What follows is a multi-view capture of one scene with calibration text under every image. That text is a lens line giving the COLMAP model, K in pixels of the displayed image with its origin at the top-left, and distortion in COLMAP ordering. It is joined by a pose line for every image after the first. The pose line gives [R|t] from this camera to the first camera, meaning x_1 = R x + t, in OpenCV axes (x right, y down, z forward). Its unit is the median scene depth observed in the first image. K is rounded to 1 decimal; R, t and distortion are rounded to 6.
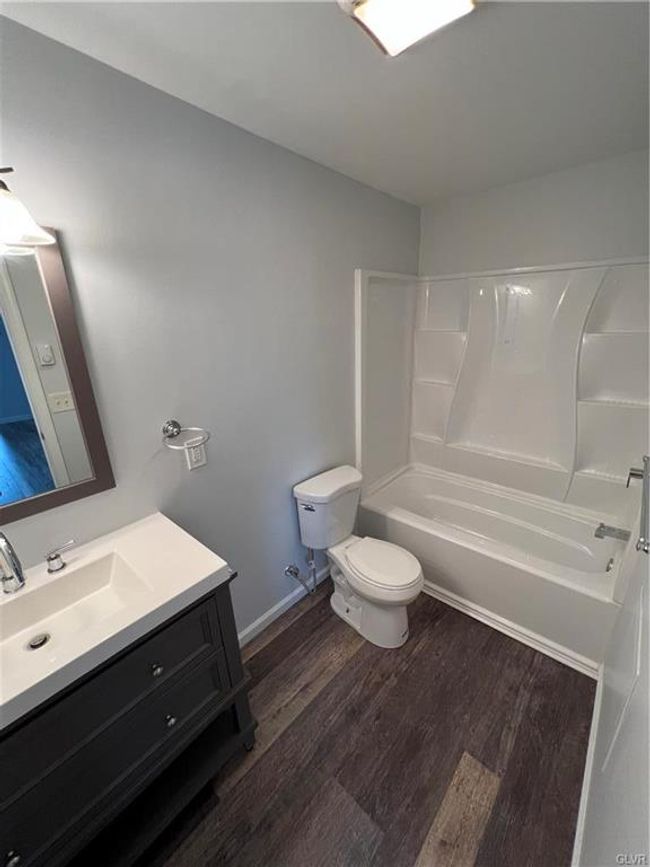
lens RADIAL K [[346.0, 0, 325.0], [0, 346.0, 433.5], [0, 0, 1]] dist [-0.000220, 0.000368]
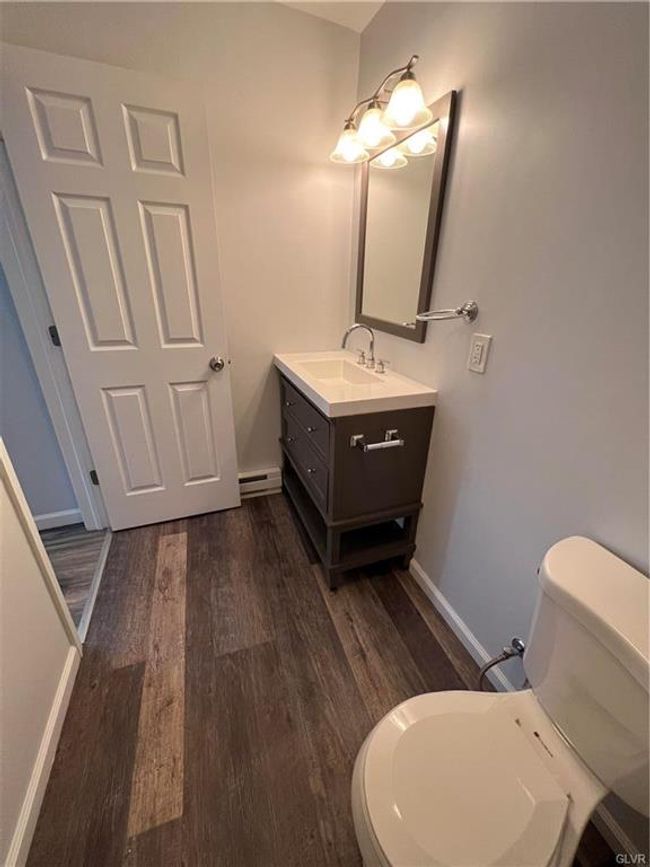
lens RADIAL K [[346.0, 0, 325.0], [0, 346.0, 433.5], [0, 0, 1]] dist [-0.000220, 0.000368]
pose [[-0.477171, 0.374192, -0.795166, 0.498094], [-0.292785, 0.785437, 0.545312, -0.123349], [0.828604, 0.493020, -0.265230, 0.977274]]
